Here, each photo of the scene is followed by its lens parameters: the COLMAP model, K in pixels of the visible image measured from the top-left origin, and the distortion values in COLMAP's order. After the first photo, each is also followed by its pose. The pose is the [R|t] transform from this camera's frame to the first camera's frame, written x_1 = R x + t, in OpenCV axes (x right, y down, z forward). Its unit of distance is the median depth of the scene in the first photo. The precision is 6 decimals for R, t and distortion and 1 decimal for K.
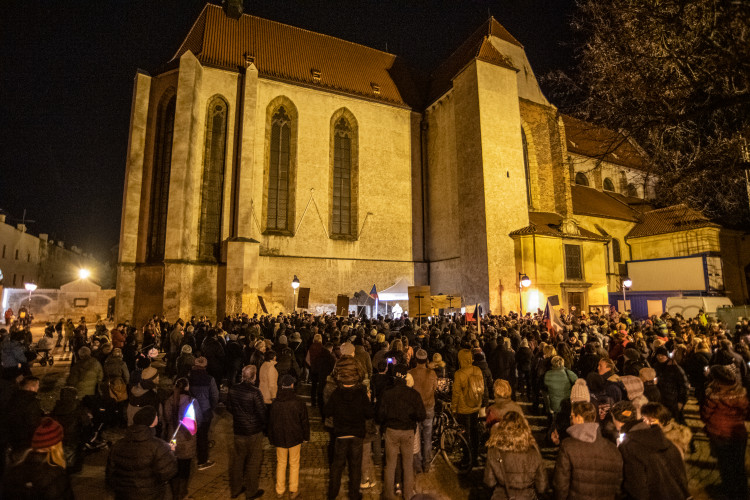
lens RADIAL K [[382.8, 0, 375.0], [0, 382.8, 250.0], [0, 0, 1]] dist [-0.105791, 0.052600]
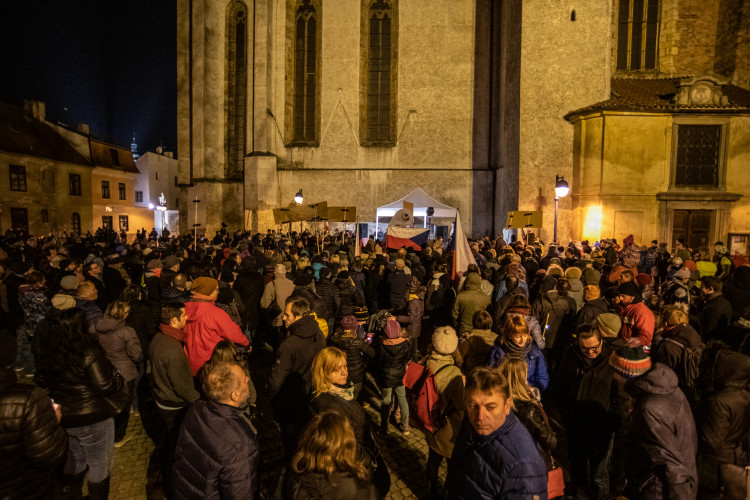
lens RADIAL K [[382.8, 0, 375.0], [0, 382.8, 250.0], [0, 0, 1]] dist [-0.105791, 0.052600]
pose [[0.884577, 0.046629, -0.464058, 0.341388], [0.047673, 0.980739, 0.189418, 0.041715], [0.463952, -0.189677, 0.865316, 0.254238]]
